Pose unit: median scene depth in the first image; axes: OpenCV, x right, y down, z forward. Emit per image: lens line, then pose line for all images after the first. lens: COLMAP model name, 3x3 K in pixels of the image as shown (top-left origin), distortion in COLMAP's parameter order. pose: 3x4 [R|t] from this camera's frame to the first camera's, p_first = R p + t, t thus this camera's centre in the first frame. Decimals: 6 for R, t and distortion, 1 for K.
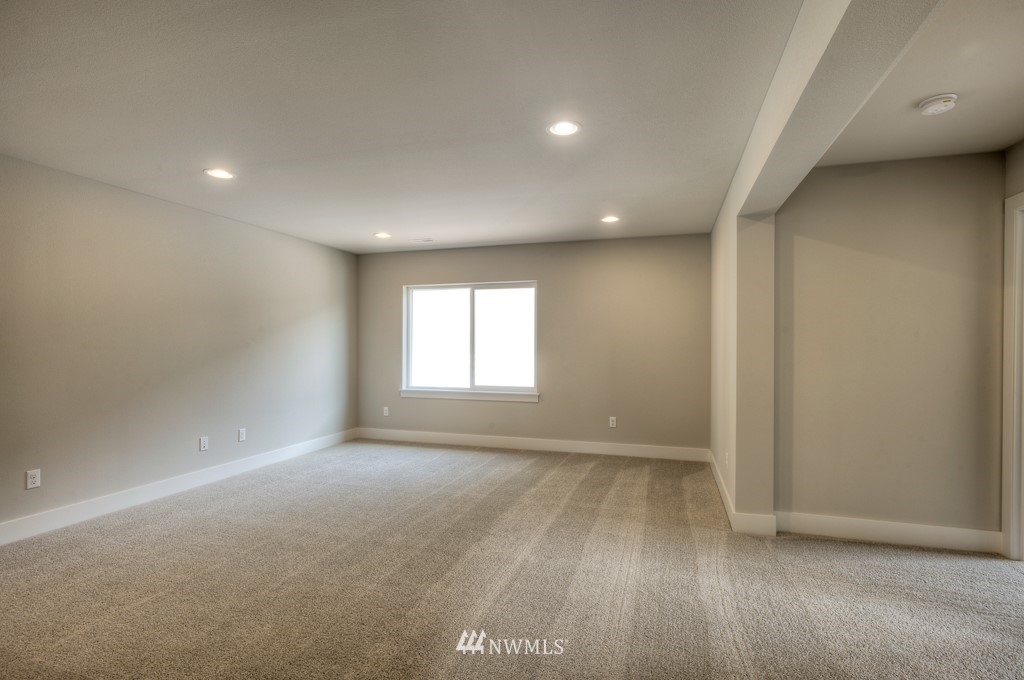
lens RADIAL K [[481.0, 0, 512.7], [0, 481.0, 342.6], [0, 0, 1]] dist [-0.001554, 0.000414]
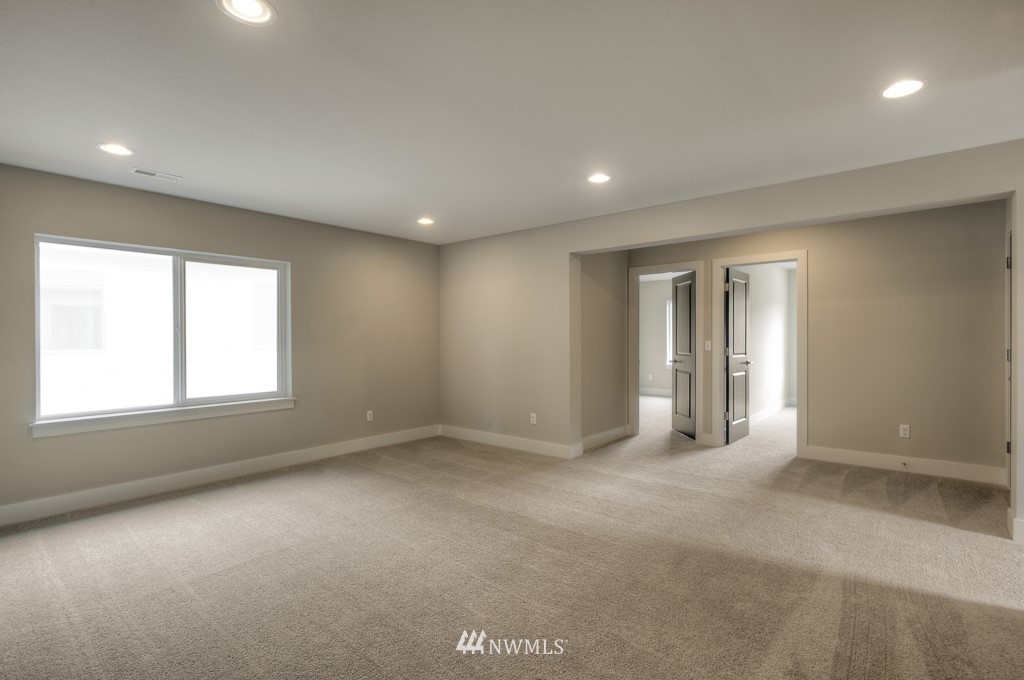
lens RADIAL K [[481.0, 0, 511.4], [0, 481.0, 338.3], [0, 0, 1]] dist [-0.001554, 0.000414]
pose [[0.383985, -0.002375, 0.923336, -0.575310], [0.003016, 0.999995, 0.001318, 0.001897], [-0.923335, 0.002279, 0.383990, 0.322272]]
